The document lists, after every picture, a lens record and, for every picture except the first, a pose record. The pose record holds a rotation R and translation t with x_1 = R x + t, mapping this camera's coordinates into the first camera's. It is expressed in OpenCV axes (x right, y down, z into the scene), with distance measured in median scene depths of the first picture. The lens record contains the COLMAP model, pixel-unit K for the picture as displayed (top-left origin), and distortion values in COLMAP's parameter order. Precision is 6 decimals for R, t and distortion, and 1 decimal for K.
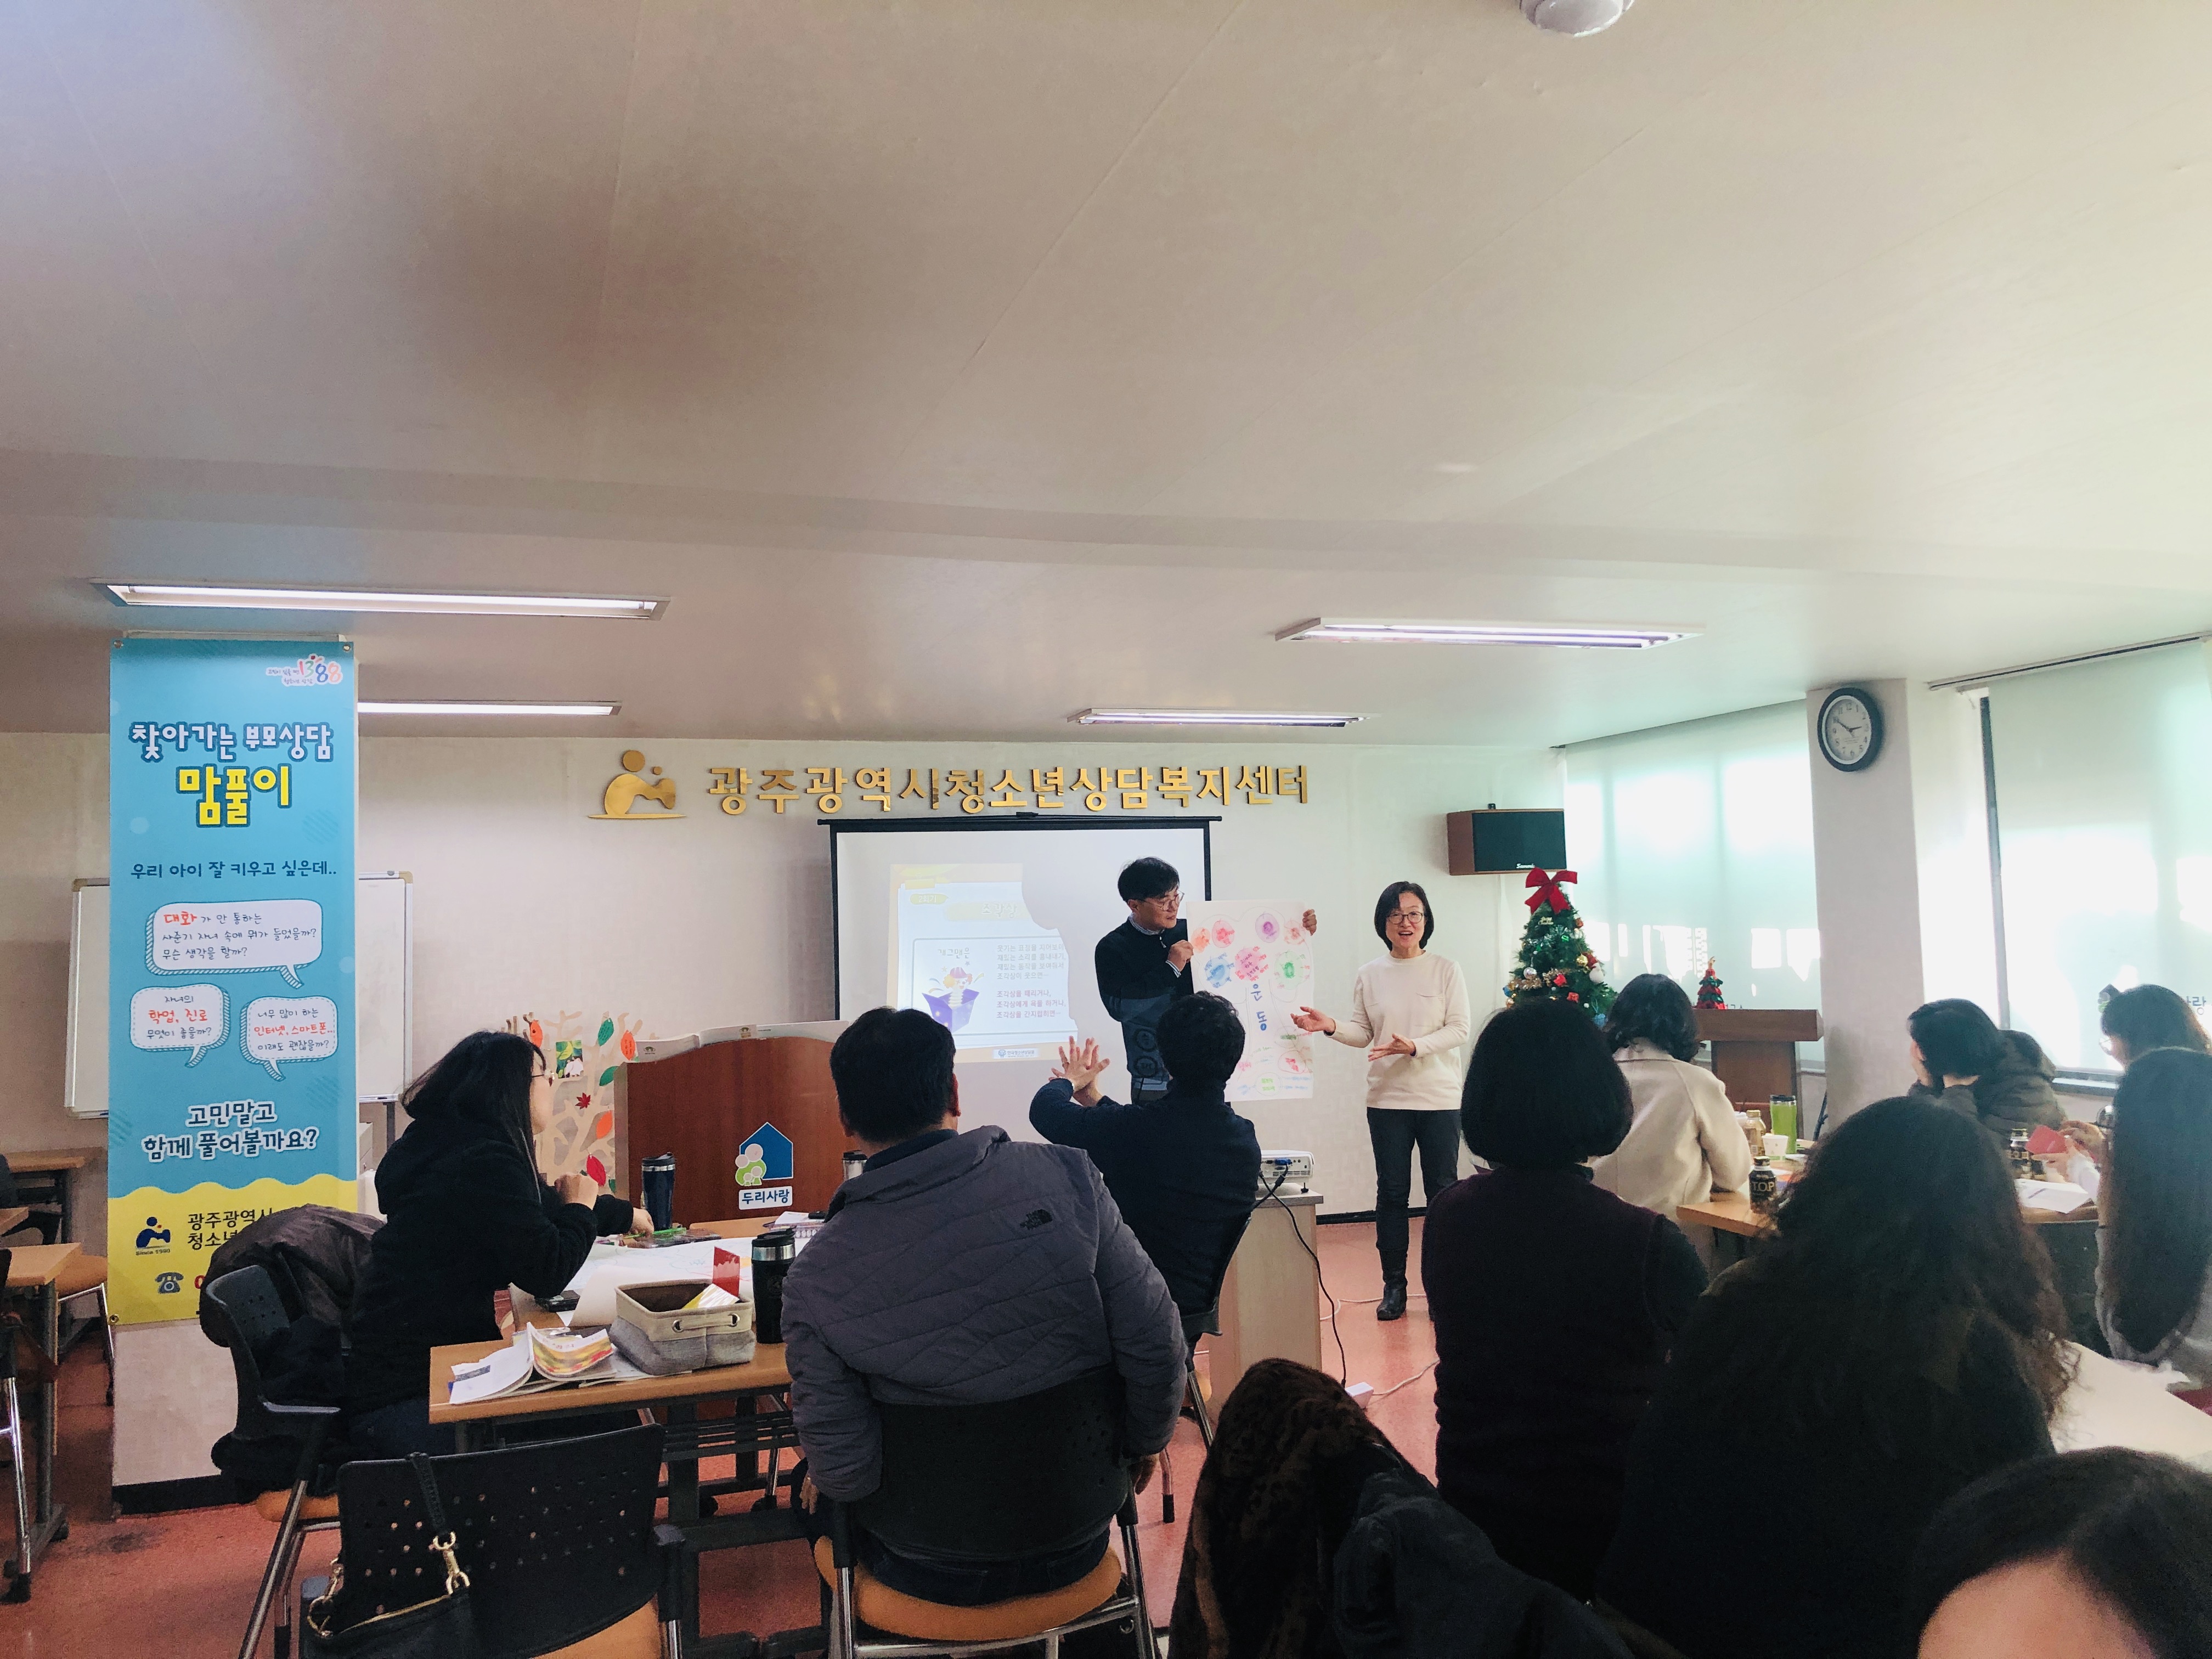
lens RADIAL K [[1875.9, 0, 1051.5], [0, 1875.9, 774.6], [0, 0, 1]] dist [0.049456, -0.054842]
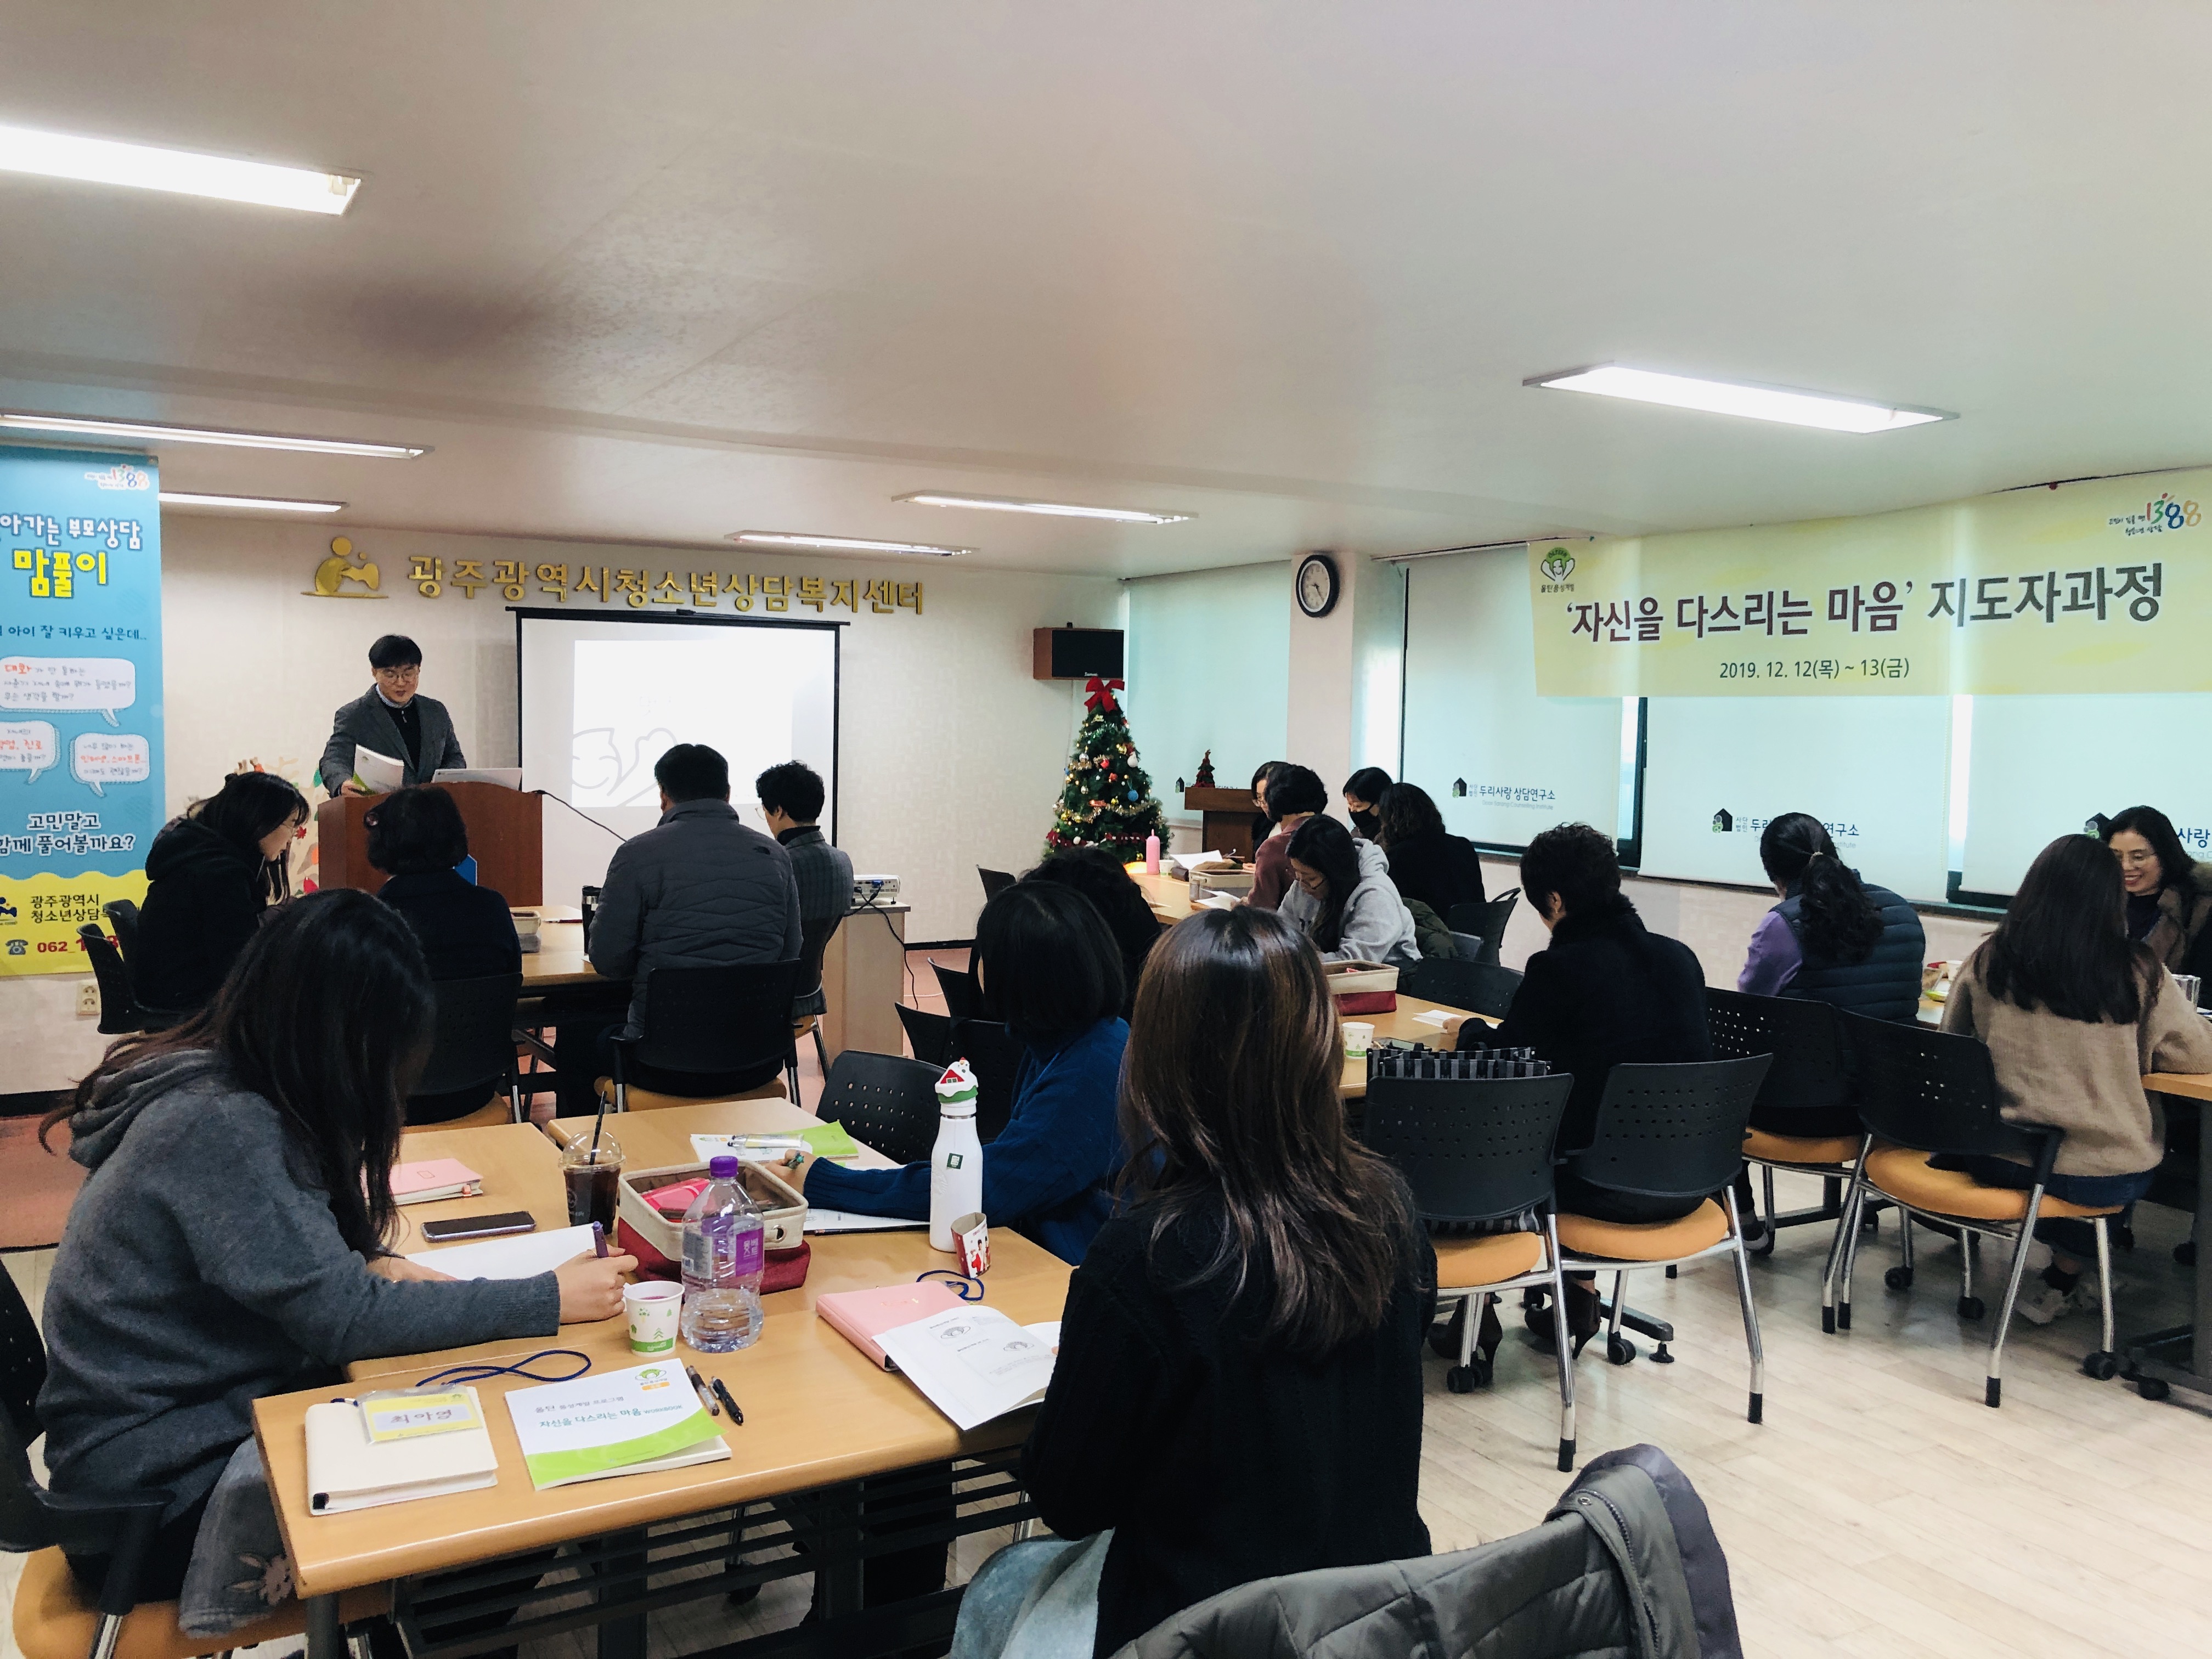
lens RADIAL K [[1875.9, 0, 1105.7], [0, 1875.9, 813.6], [0, 0, 1]] dist [0.049456, -0.054842]
pose [[0.974235, 0.030979, 0.223398, -0.027527], [-0.060594, 0.990056, 0.126956, -0.032856], [-0.217244, -0.137222, 0.966424, -0.395754]]
